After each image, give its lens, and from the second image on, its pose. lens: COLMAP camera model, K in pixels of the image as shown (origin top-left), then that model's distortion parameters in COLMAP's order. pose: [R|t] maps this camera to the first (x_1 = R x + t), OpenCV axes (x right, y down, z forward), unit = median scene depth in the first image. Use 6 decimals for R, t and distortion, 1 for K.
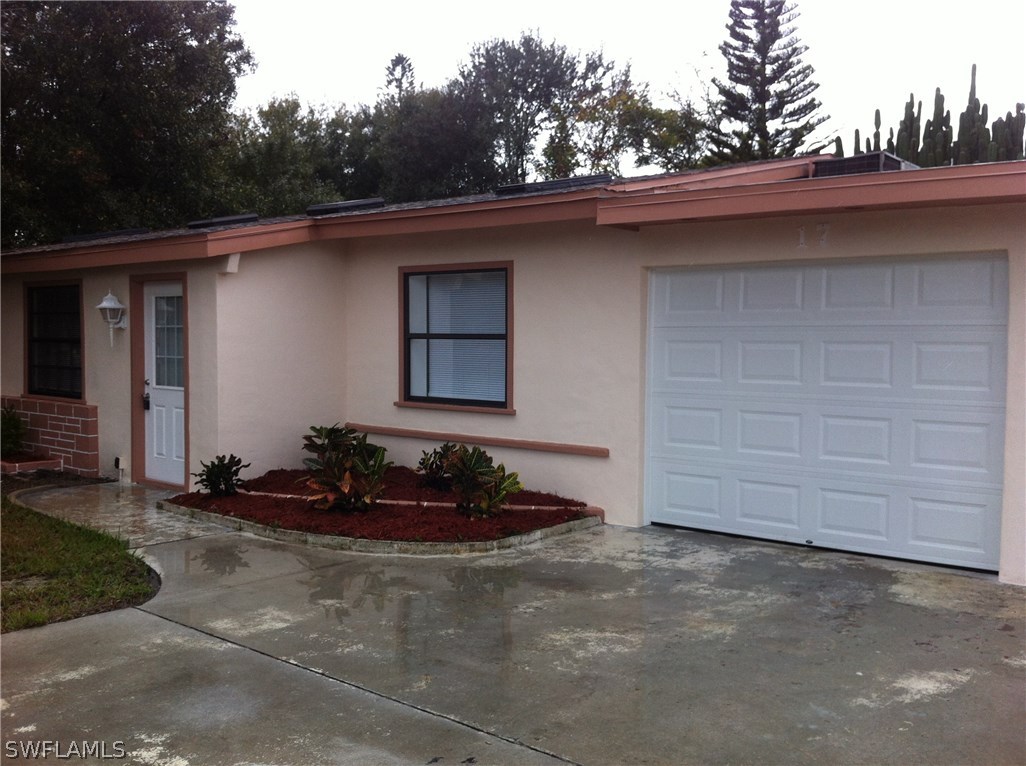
lens RADIAL K [[975.4, 0, 512.3], [0, 975.4, 397.7], [0, 0, 1]] dist [0.143809, -0.385495]
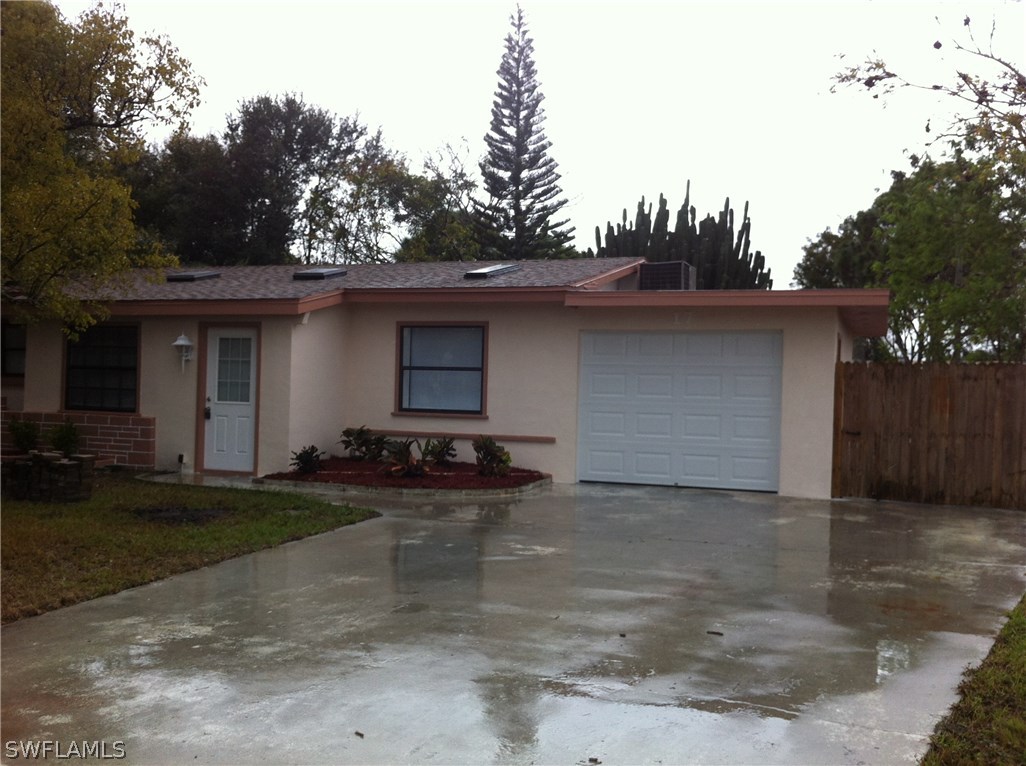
lens RADIAL K [[991.3, 0, 515.2], [0, 991.3, 387.0], [0, 0, 1]] dist [0.066861, -0.207736]
pose [[0.943867, 0.005752, 0.330275, -0.445177], [0.009230, 0.998999, -0.043777, 0.034073], [-0.330196, 0.044368, 0.942869, -0.481166]]
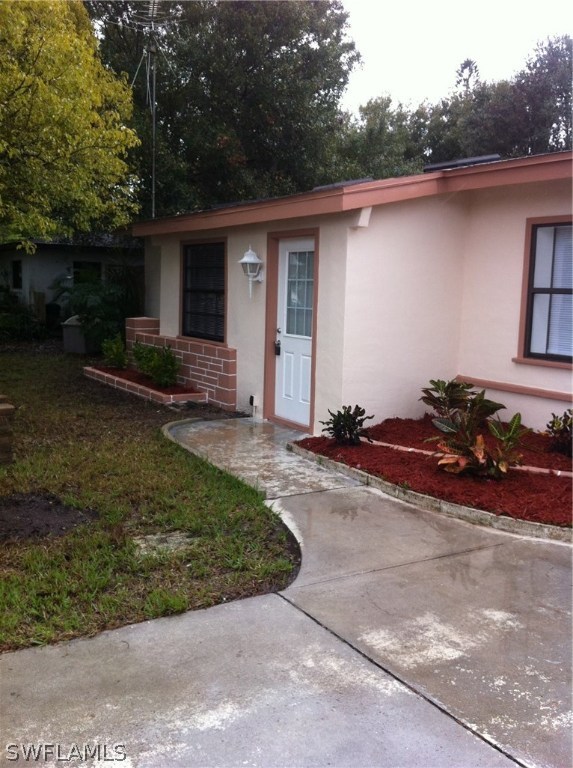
lens RADIAL K [[742.0, 0, 286.5], [0, 742.0, 384.0], [0, 0, 1]] dist [0.066861, -0.207736]
pose [[0.948008, 0.053195, -0.313769, -0.101302], [-0.033470, 0.997129, 0.067923, -0.013047], [0.316481, -0.053889, 0.947067, 0.219252]]
